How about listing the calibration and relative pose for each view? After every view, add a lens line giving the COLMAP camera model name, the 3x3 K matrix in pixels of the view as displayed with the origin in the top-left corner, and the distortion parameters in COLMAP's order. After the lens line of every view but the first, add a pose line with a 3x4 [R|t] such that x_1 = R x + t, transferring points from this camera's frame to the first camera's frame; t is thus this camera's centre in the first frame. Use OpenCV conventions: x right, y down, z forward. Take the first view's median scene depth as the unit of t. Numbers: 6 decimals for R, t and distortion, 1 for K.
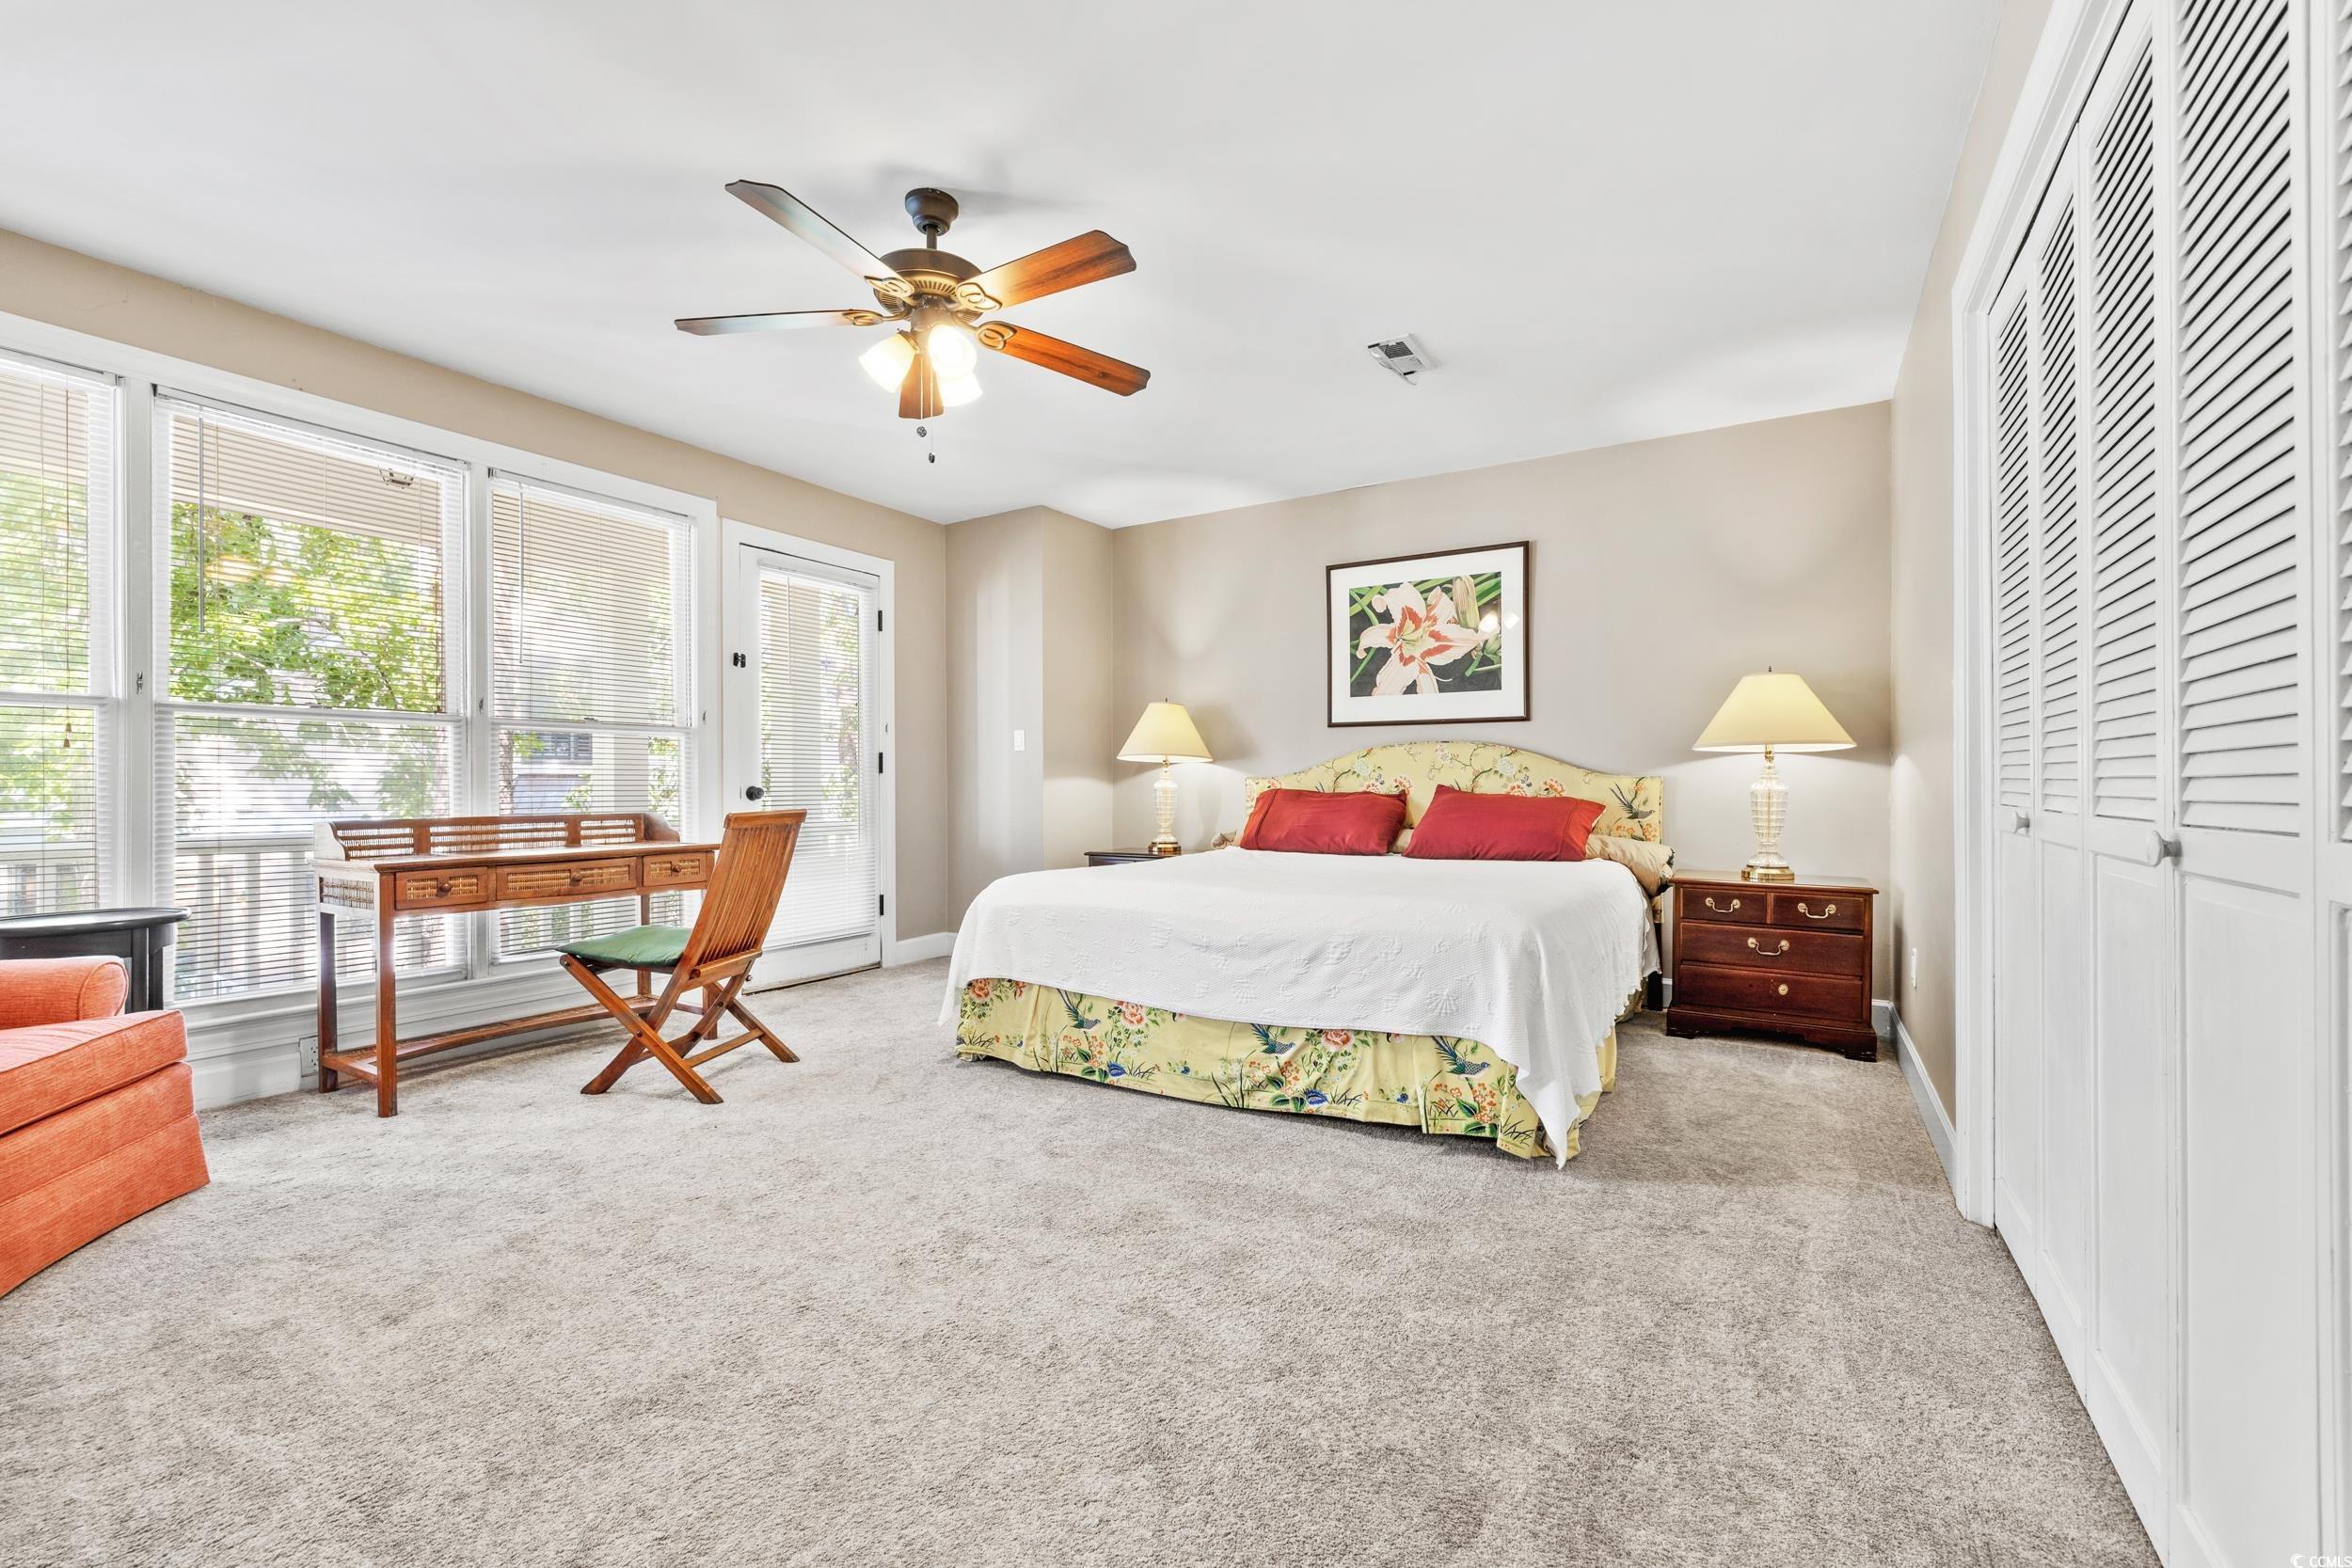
lens RADIAL K [[988.6, 0, 1181.1], [0, 988.6, 786.2], [0, 0, 1]] dist [0.000849, 0.000166]
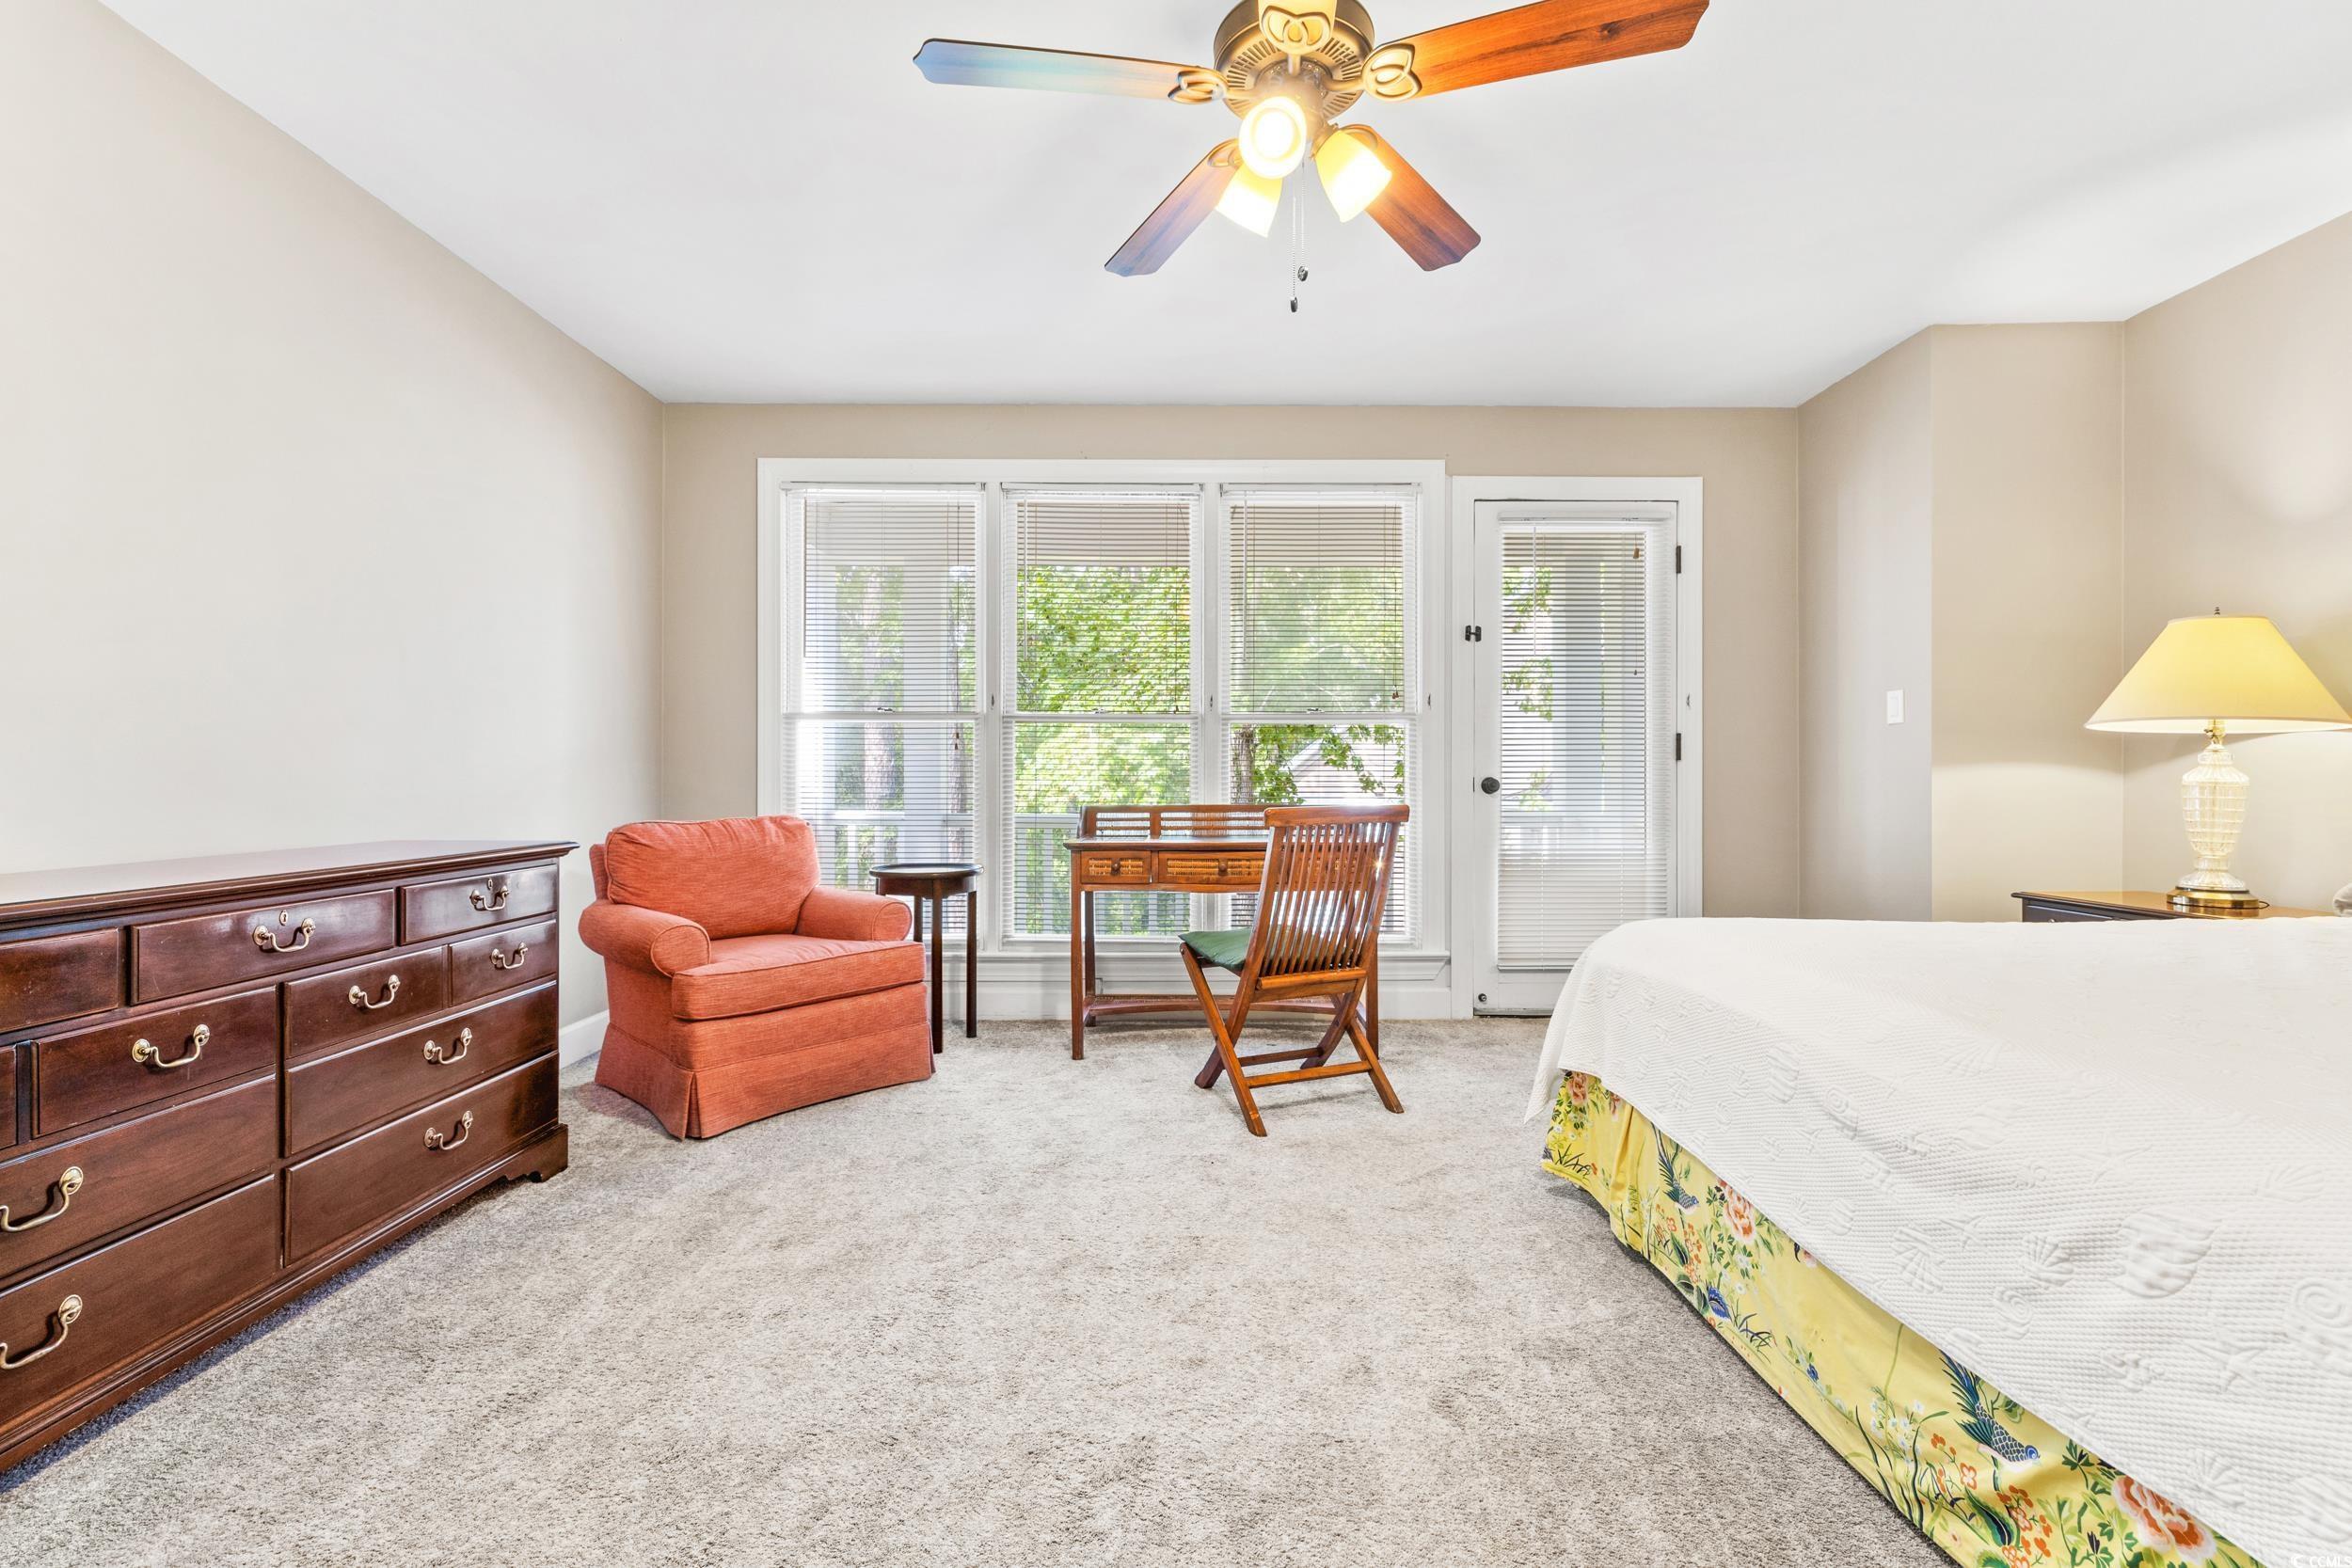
lens RADIAL K [[988.6, 0, 1177.1], [0, 988.6, 776.5], [0, 0, 1]] dist [0.000849, 0.000166]
pose [[0.520089, 0.002241, -0.854109, 0.253347], [-0.002058, 0.999997, 0.001371, -0.002022], [0.854110, 0.001045, 0.520092, 0.485815]]
